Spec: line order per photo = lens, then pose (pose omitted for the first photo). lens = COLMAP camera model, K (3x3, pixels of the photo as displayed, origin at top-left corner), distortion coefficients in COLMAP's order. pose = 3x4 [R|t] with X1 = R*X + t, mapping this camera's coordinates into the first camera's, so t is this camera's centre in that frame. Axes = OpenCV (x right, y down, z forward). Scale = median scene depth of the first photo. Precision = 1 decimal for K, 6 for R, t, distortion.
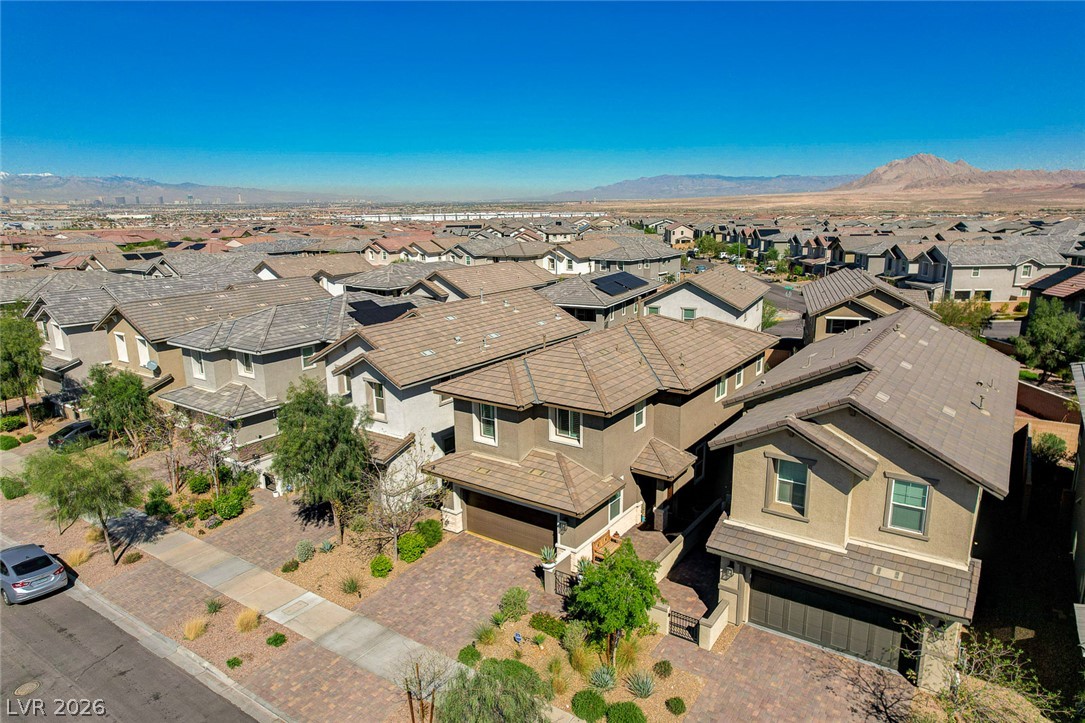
lens RADIAL K [[690.4, 0, 542.5], [0, 690.4, 361.5], [0, 0, 1]] dist [-0.041011, 0.054275]
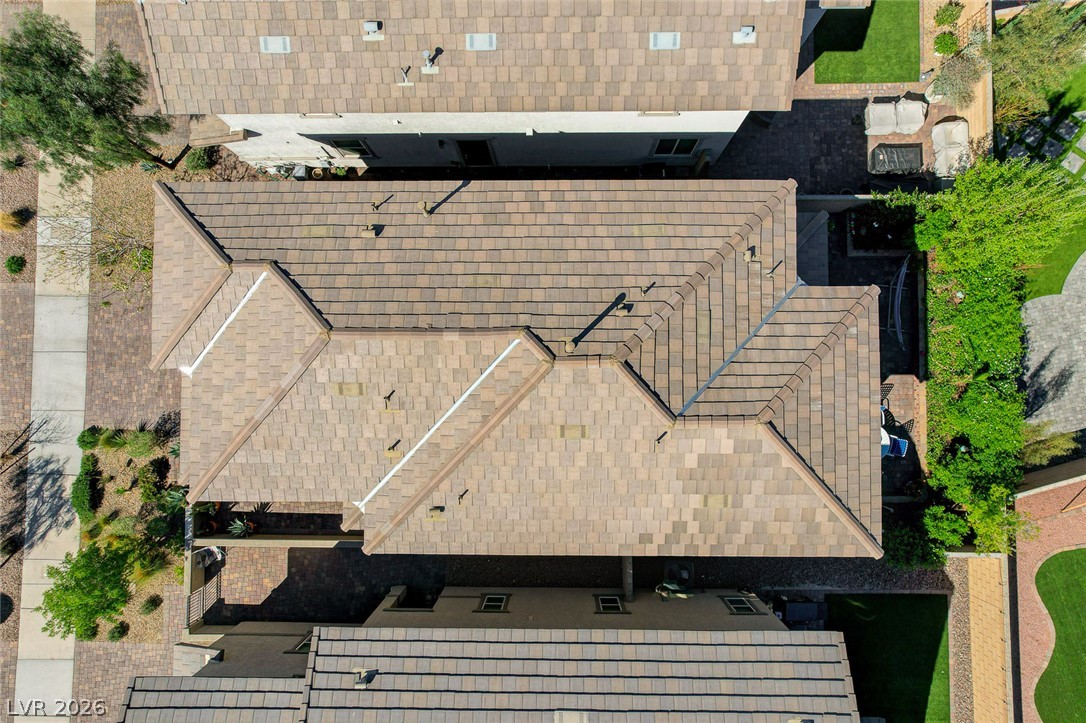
lens RADIAL K [[691.0, 0, 543.0], [0, 691.0, 361.5], [0, 0, 1]] dist [-0.041011, 0.054275]
pose [[0.570579, 0.820727, -0.029094, 0.138883], [-0.175336, 0.156353, 0.972014, -0.458224], [0.802307, -0.549510, 0.233115, 0.831970]]
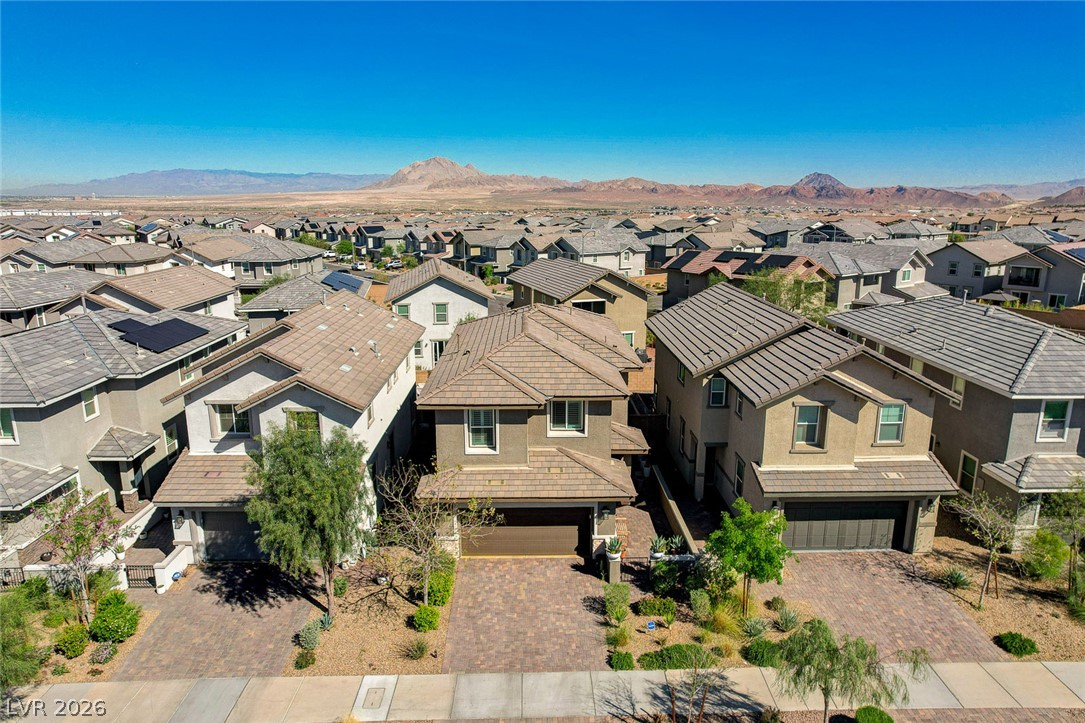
lens RADIAL K [[709.7, 0, 542.5], [0, 709.7, 361.5], [0, 0, 1]] dist [-0.041342, 0.056297]
pose [[0.808267, -0.118509, 0.576767, -0.426656], [0.120472, 0.992099, 0.035021, -0.019798], [-0.576360, 0.041178, 0.816158, 0.146375]]
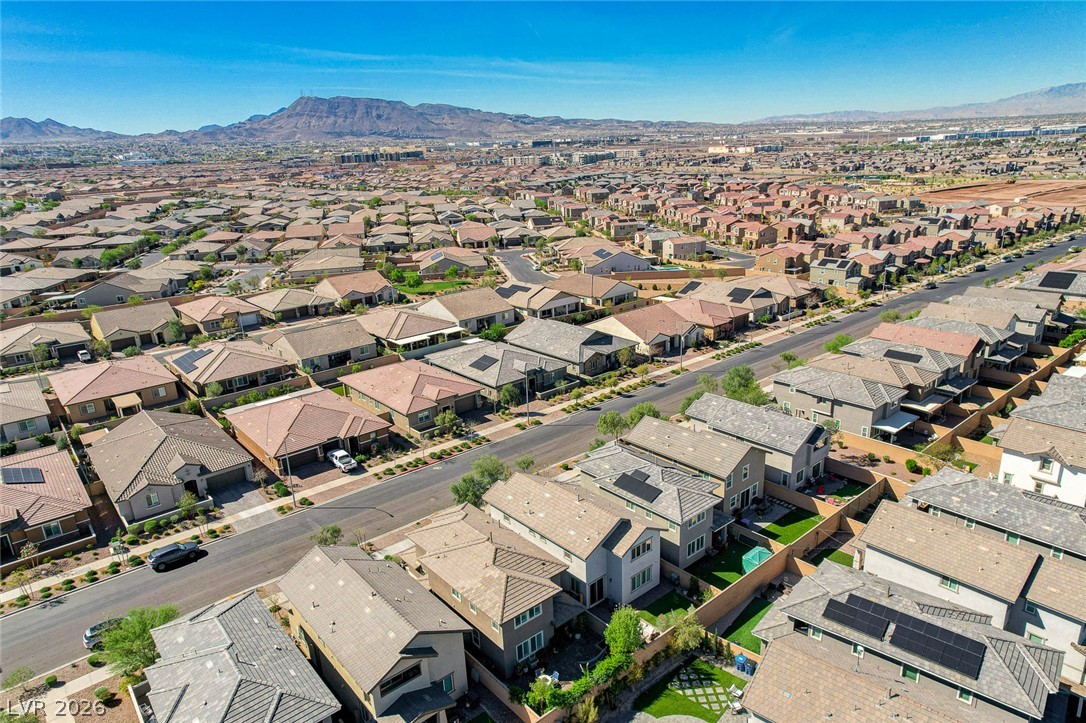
lens RADIAL K [[691.0, 0, 543.0], [0, 691.0, 361.5], [0, 0, 1]] dist [-0.041011, 0.054275]
pose [[-0.256662, 0.314592, -0.913869, 1.497935], [-0.173408, 0.915211, 0.363756, -1.096783], [0.950818, 0.251835, -0.180347, 1.257935]]
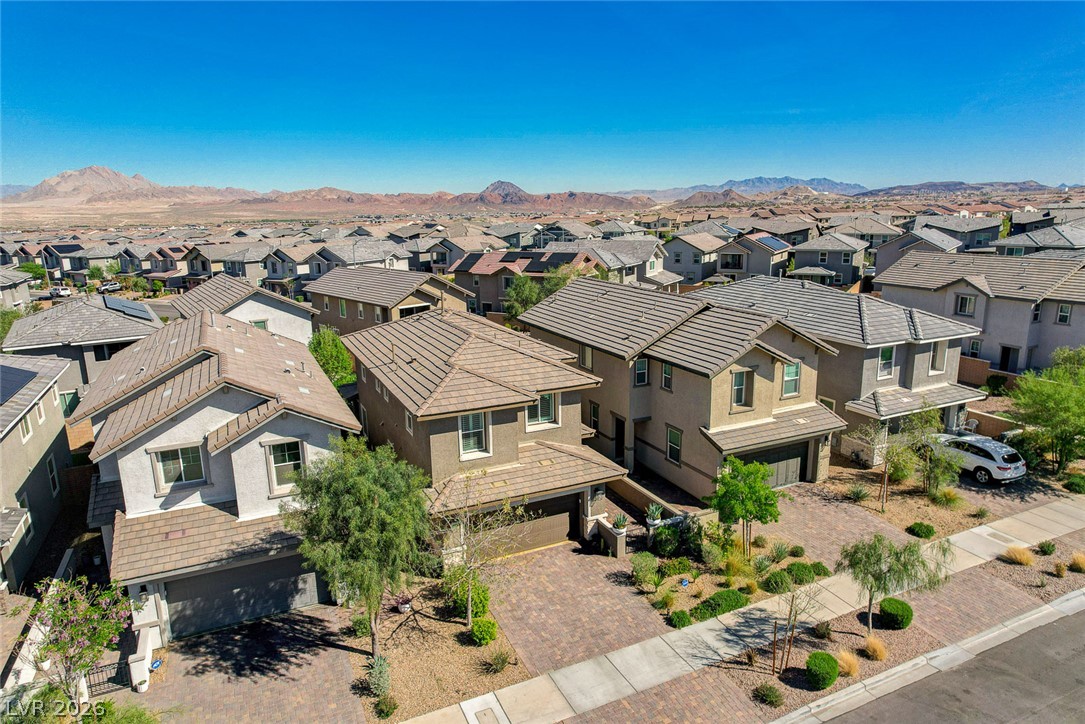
lens RADIAL K [[690.4, 0, 542.5], [0, 690.4, 362.0], [0, 0, 1]] dist [-0.041011, 0.054275]
pose [[0.499633, -0.189080, 0.845349, -0.608185], [0.204602, 0.974034, 0.096936, -0.056876], [-0.841727, 0.124528, 0.525346, 0.346906]]
